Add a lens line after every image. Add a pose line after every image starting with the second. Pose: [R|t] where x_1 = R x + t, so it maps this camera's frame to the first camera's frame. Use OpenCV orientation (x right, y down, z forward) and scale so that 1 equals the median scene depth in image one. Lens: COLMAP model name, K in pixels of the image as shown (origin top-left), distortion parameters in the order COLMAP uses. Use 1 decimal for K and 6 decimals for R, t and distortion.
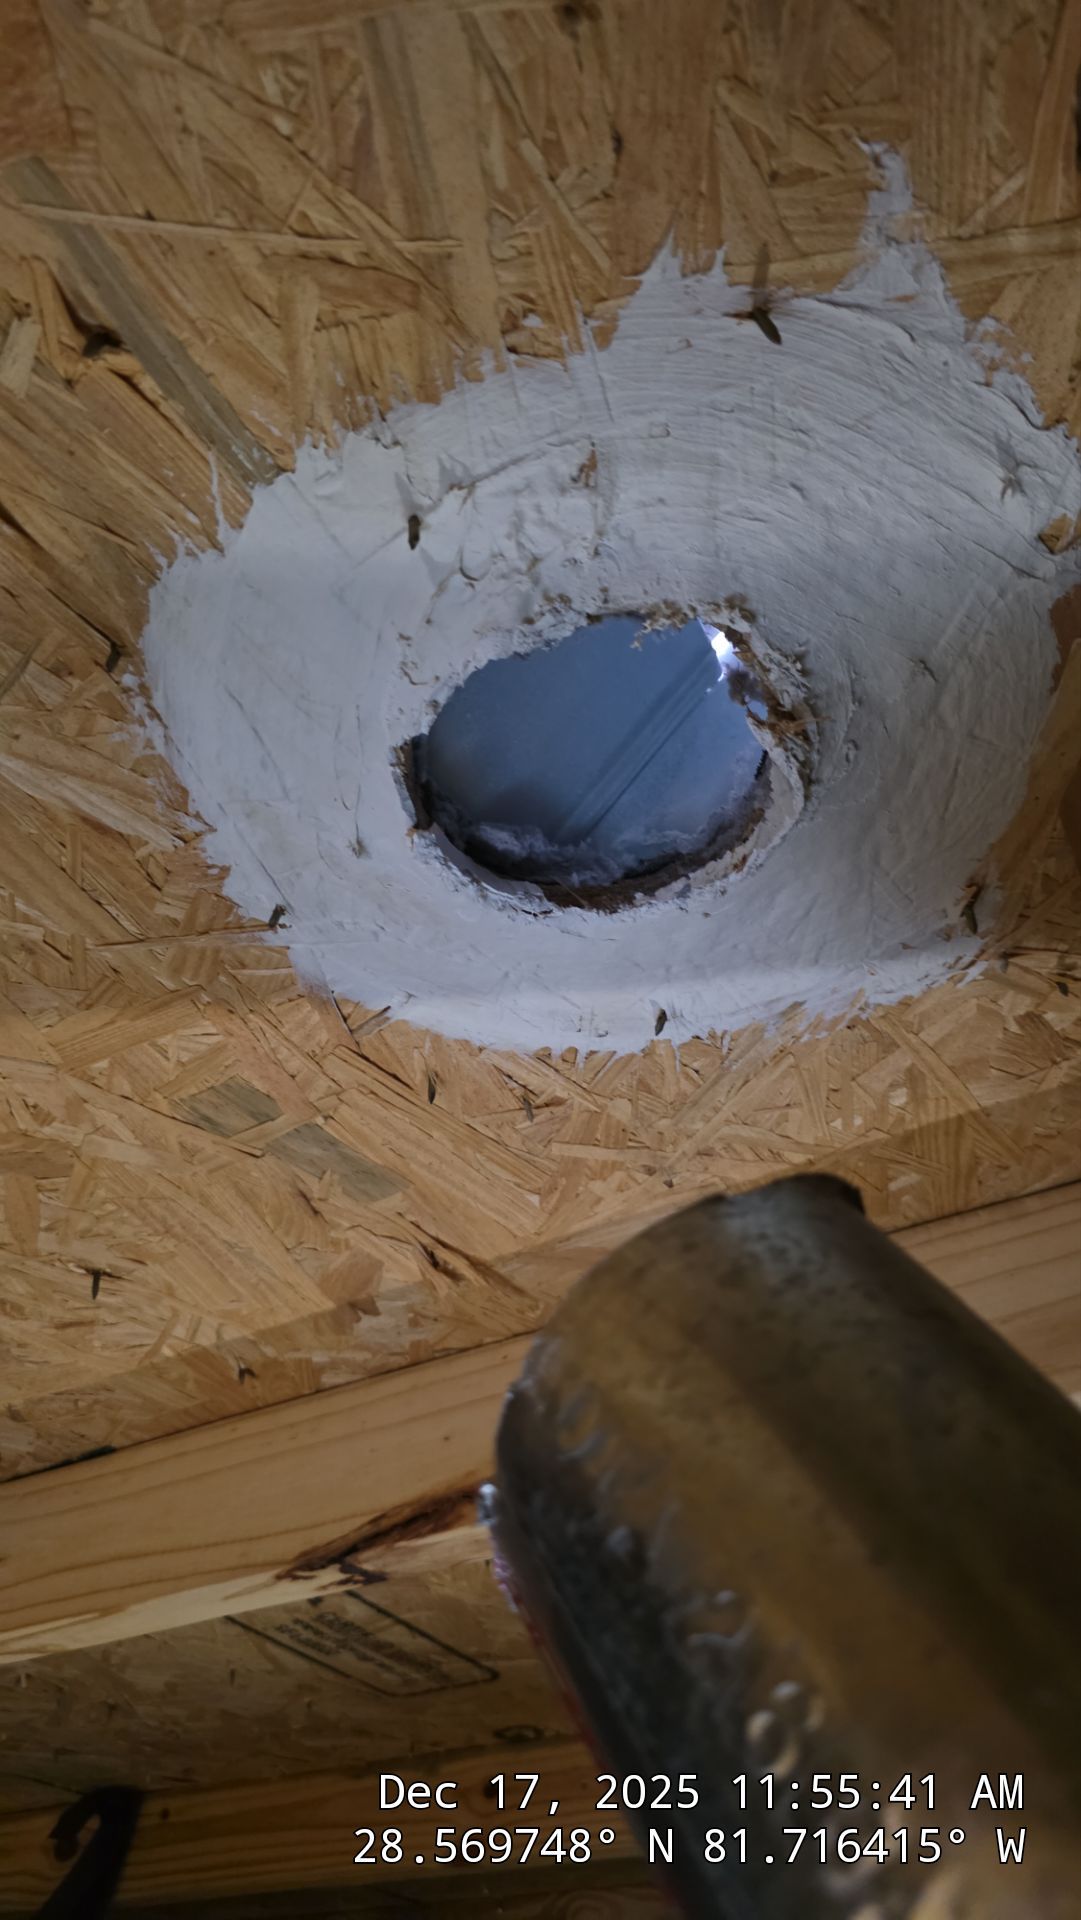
lens RADIAL K [[1370.3, 0, 529.2], [0, 1370.3, 968.7], [0, 0, 1]] dist [0.037601, -0.058482]
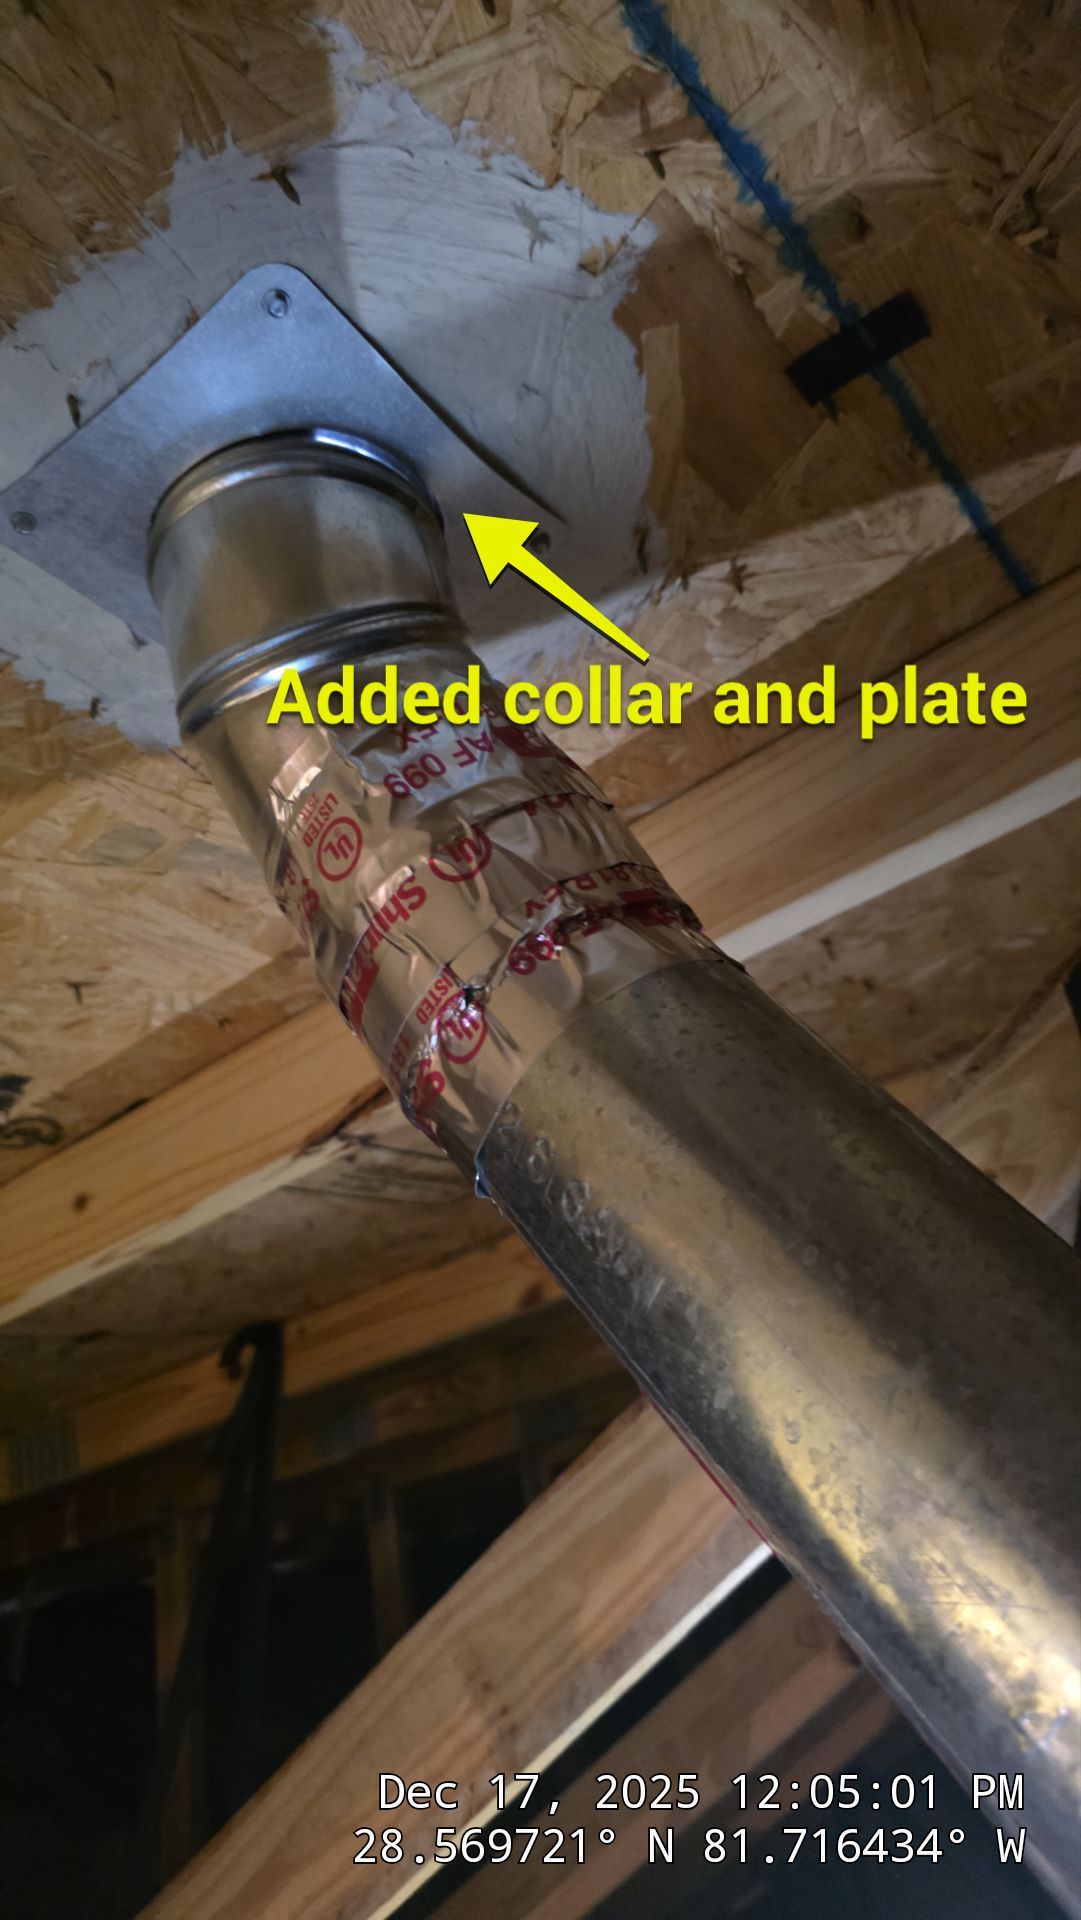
lens RADIAL K [[1322.7, 0, 550.6], [0, 1322.7, 958.9], [0, 0, 1]] dist [0.033881, -0.053027]
pose [[0.967075, -0.254415, -0.006238, 0.142244], [0.243220, 0.916751, 0.316879, -0.095153], [-0.074900, -0.307963, 0.948445, -0.207984]]
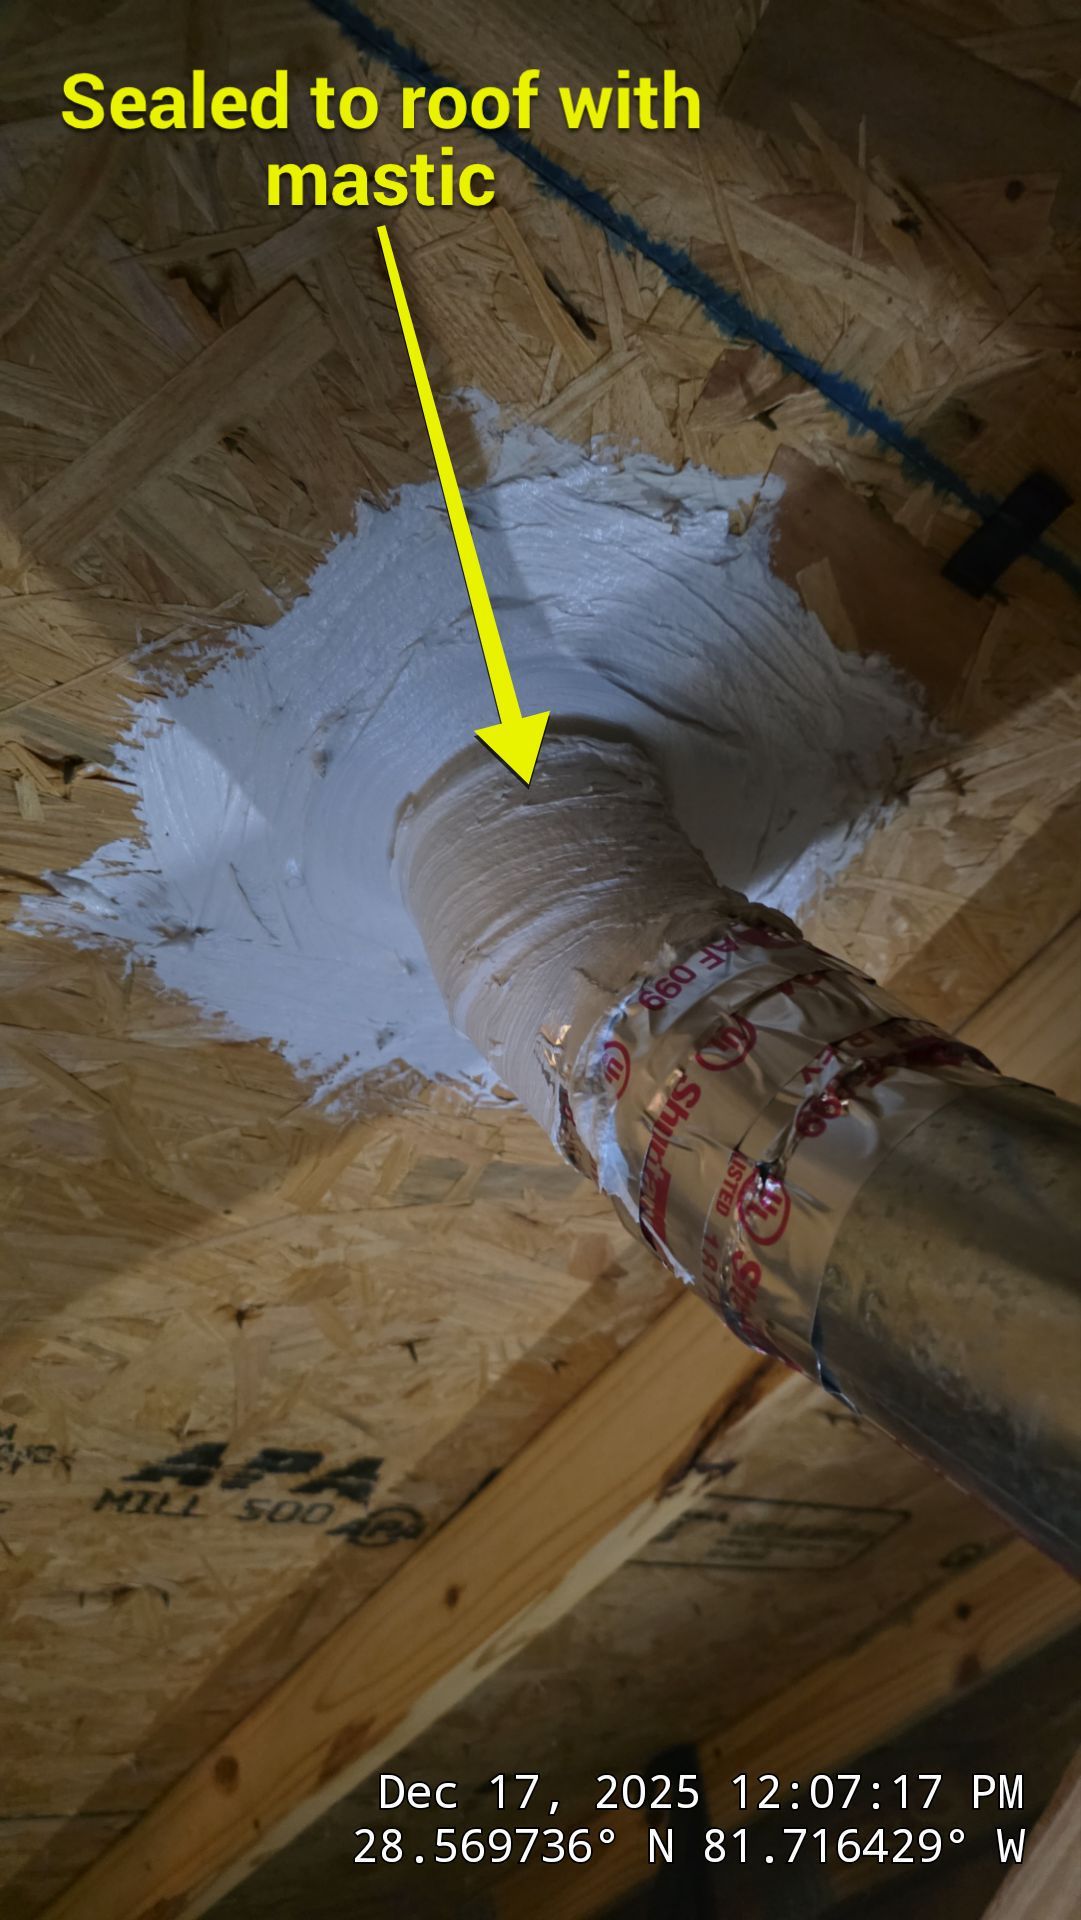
lens RADIAL K [[1322.7, 0, 550.6], [0, 1322.7, 958.9], [0, 0, 1]] dist [0.033881, -0.053027]
pose [[0.874311, -0.472441, -0.111262, 0.122443], [0.472547, 0.880889, -0.027102, 0.005538], [0.110813, -0.028881, 0.993422, -0.222513]]
